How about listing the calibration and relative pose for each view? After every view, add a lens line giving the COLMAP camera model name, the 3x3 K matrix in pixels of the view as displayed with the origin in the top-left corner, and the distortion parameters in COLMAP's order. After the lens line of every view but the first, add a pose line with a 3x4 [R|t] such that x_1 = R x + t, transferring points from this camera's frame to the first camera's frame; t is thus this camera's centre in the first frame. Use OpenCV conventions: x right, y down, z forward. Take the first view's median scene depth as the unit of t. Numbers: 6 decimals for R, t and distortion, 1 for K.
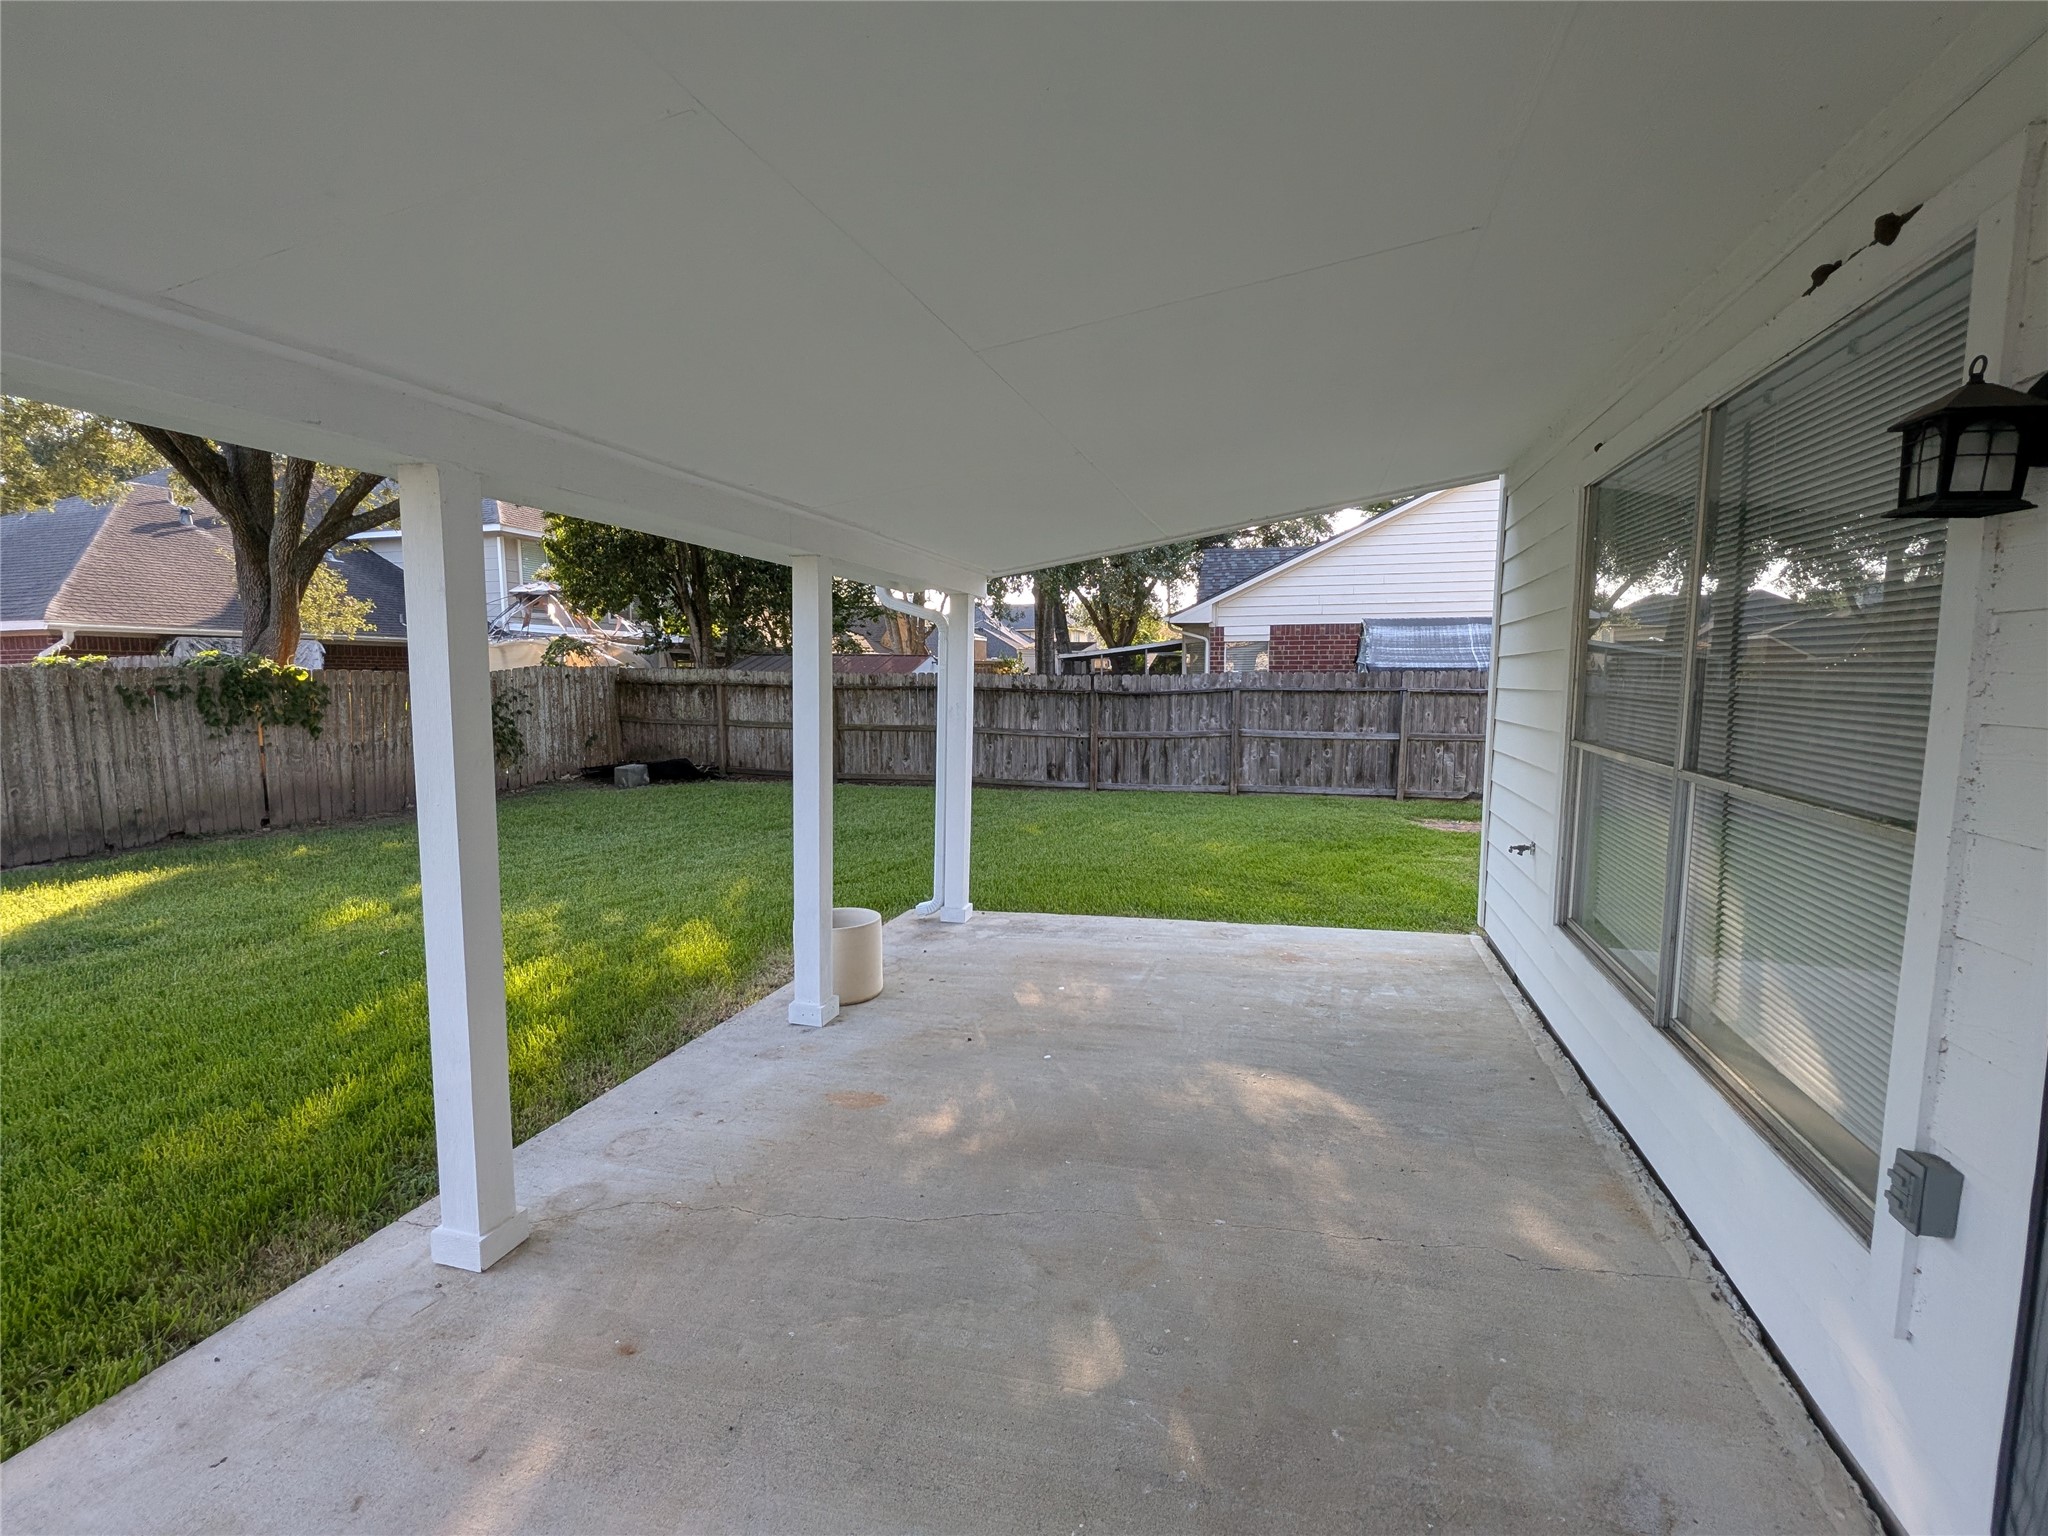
lens RADIAL K [[976.3, 0, 1022.3], [0, 976.3, 772.1], [0, 0, 1]] dist [0.000350, 0.000164]
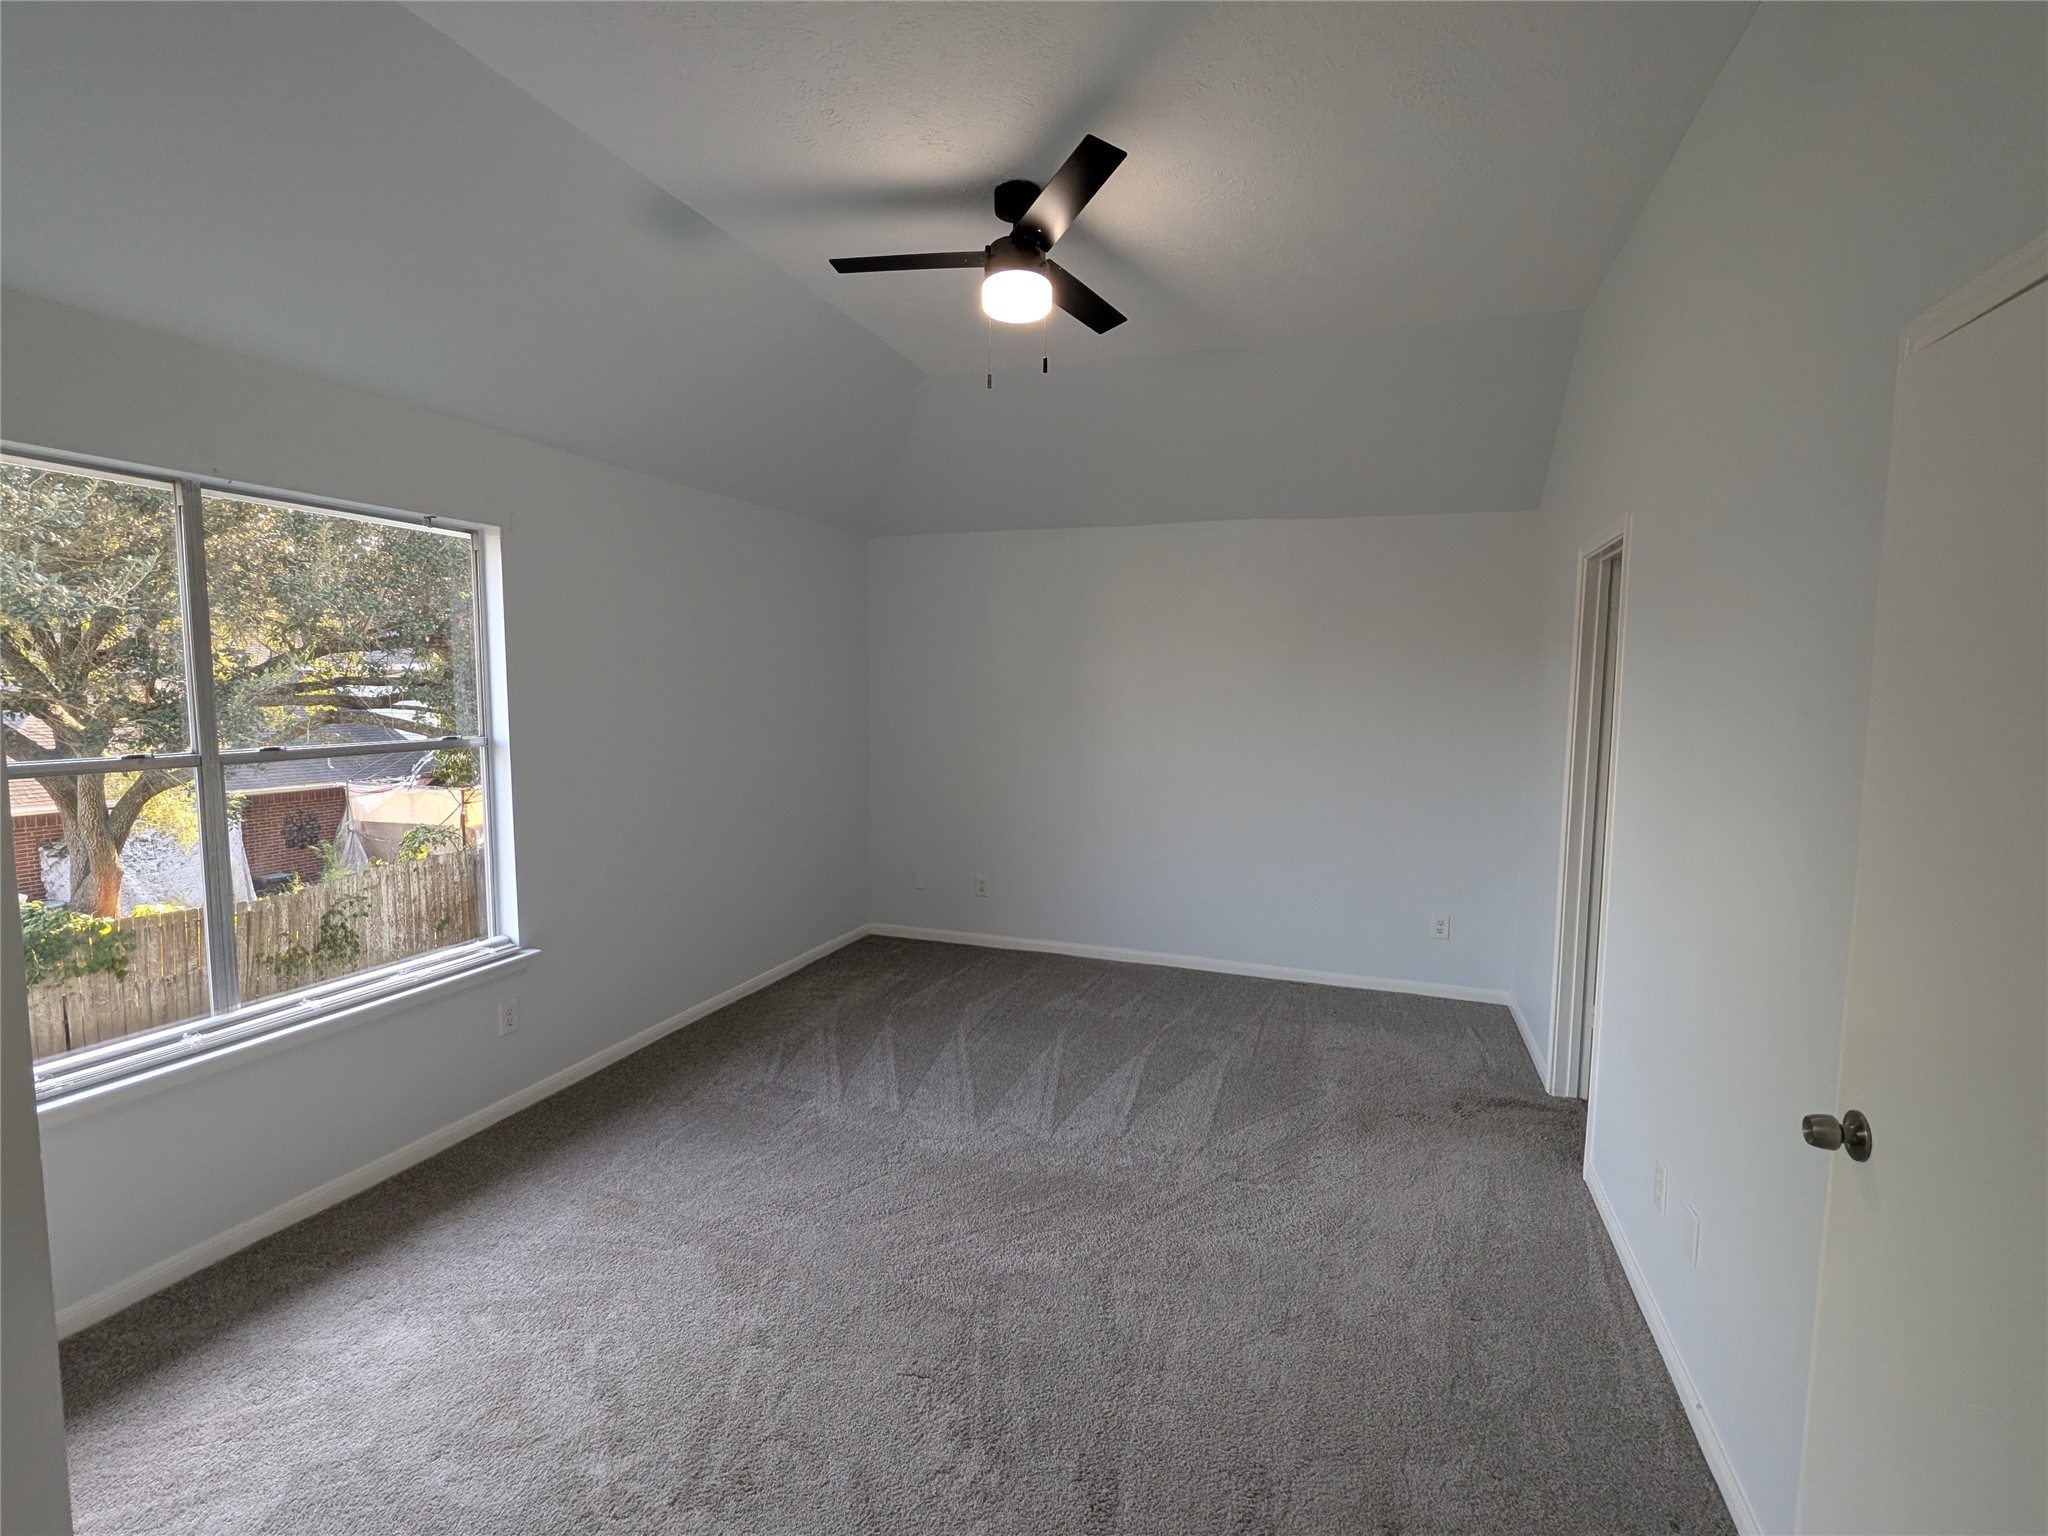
lens RADIAL K [[976.3, 0, 1029.6], [0, 976.3, 765.1], [0, 0, 1]] dist [0.000350, 0.000164]
pose [[0.998155, 0.015569, -0.058688, 0.264143], [-0.016585, 0.999720, -0.016866, -0.202509], [0.058409, 0.017808, 0.998134, -0.033339]]
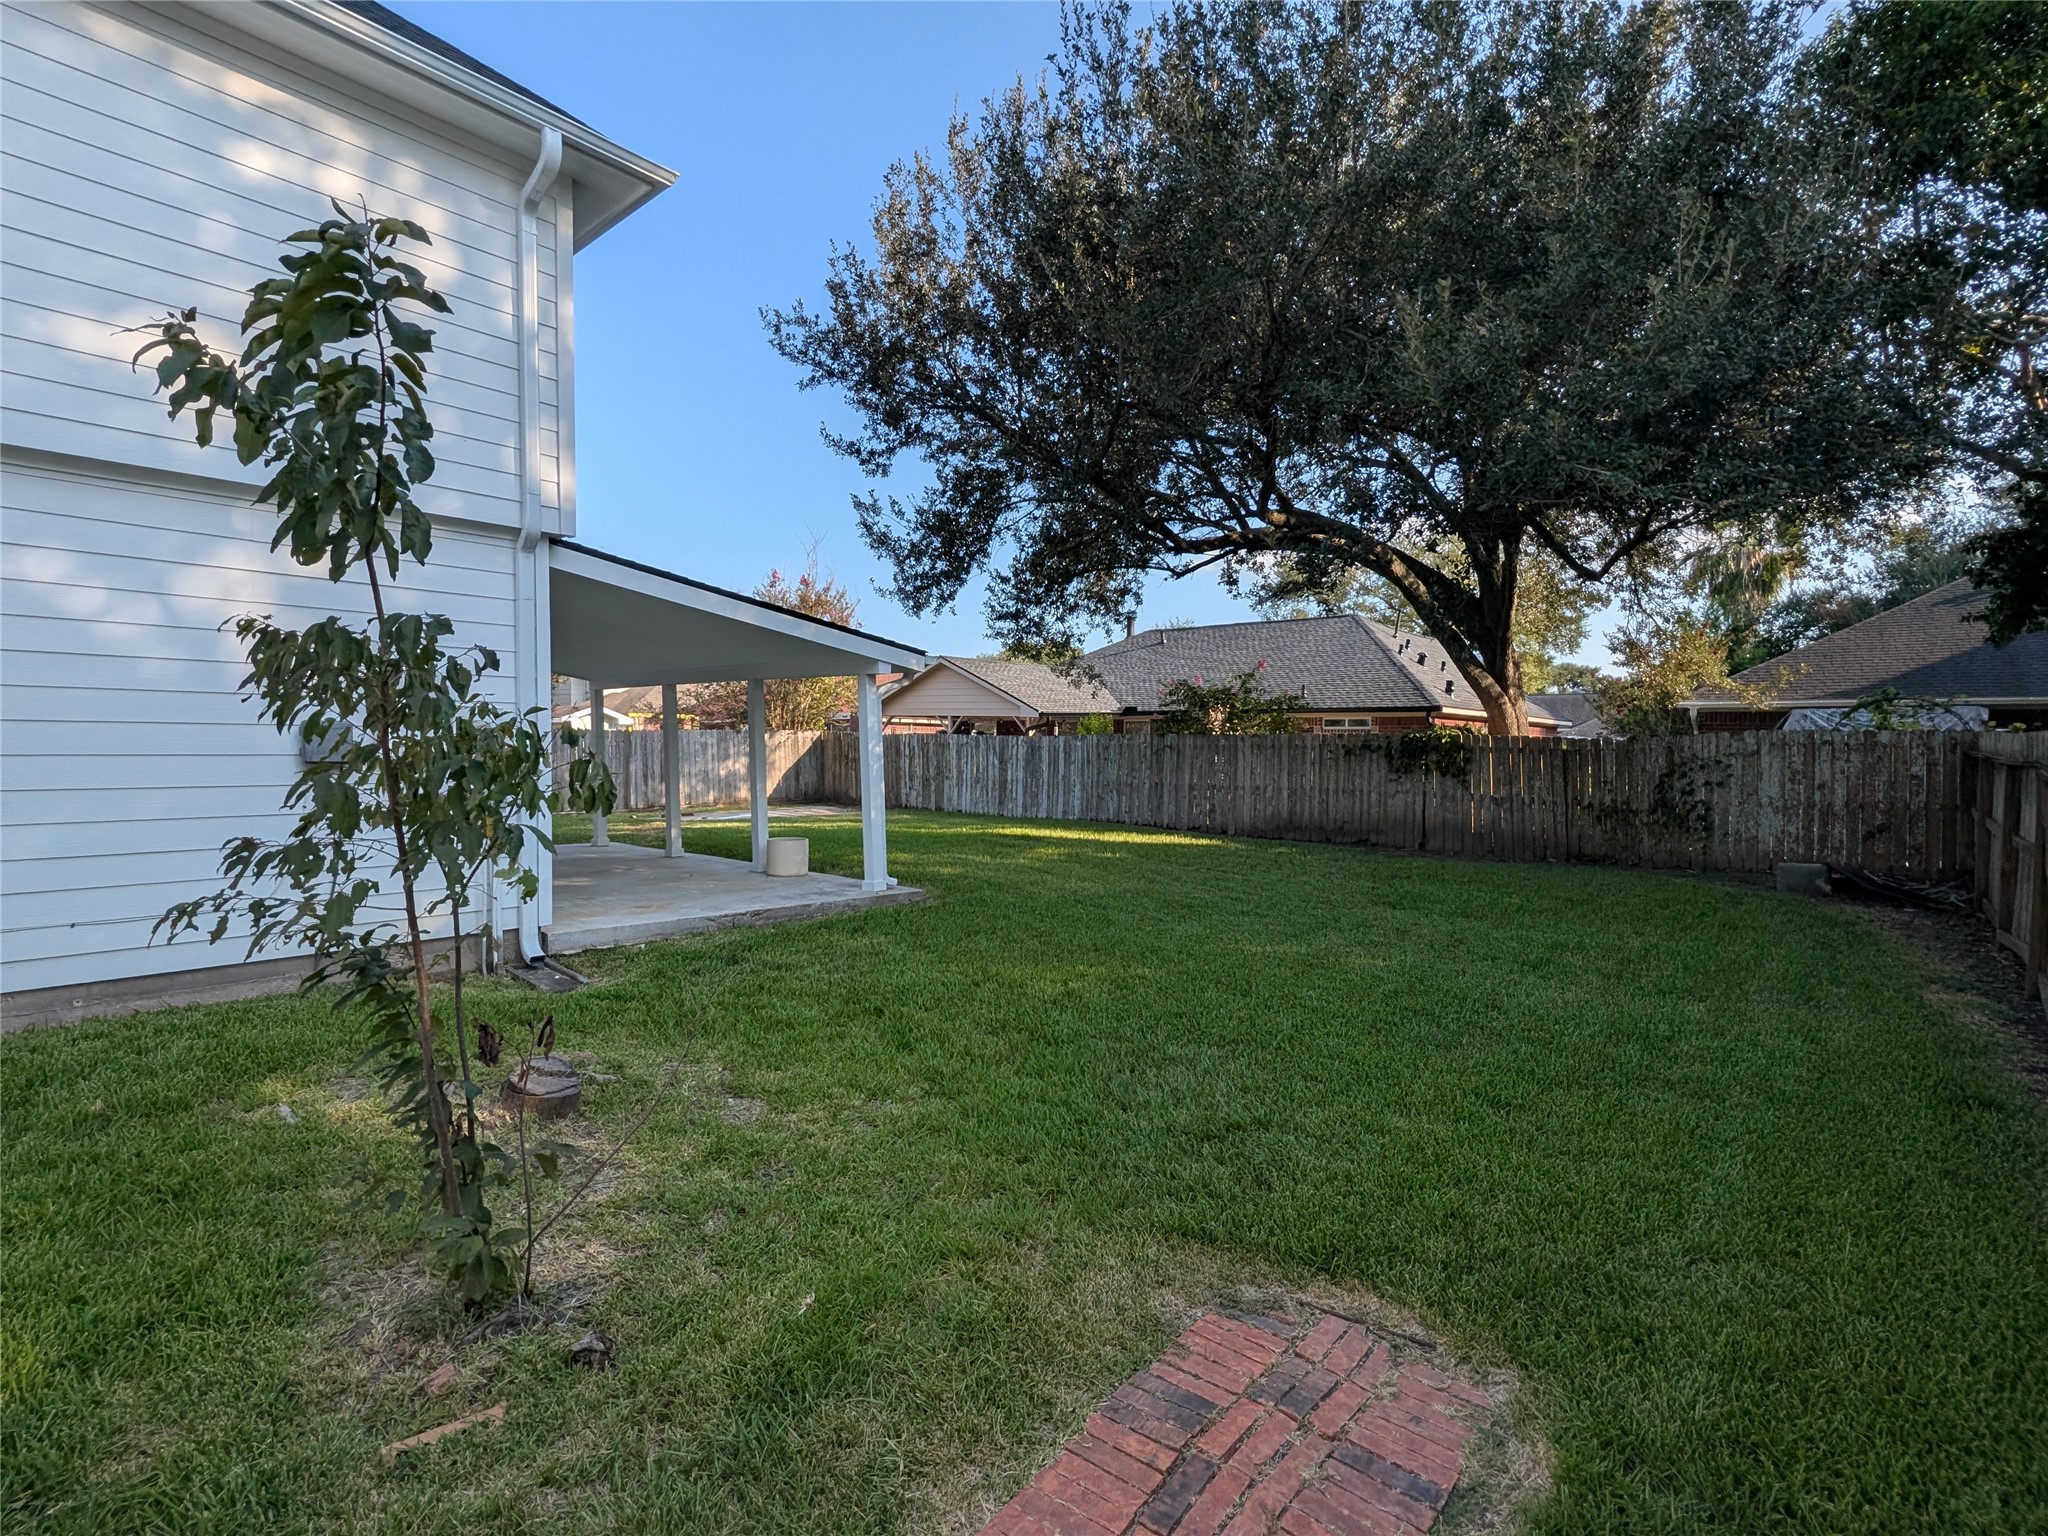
lens RADIAL K [[976.3, 0, 1026.2], [0, 976.3, 771.2], [0, 0, 1]] dist [0.000350, 0.000164]
pose [[-0.408685, 0.026223, -0.912299, 0.478512], [-0.101795, 0.992041, 0.074116, -0.067671], [0.906981, 0.123158, -0.402762, 0.730499]]
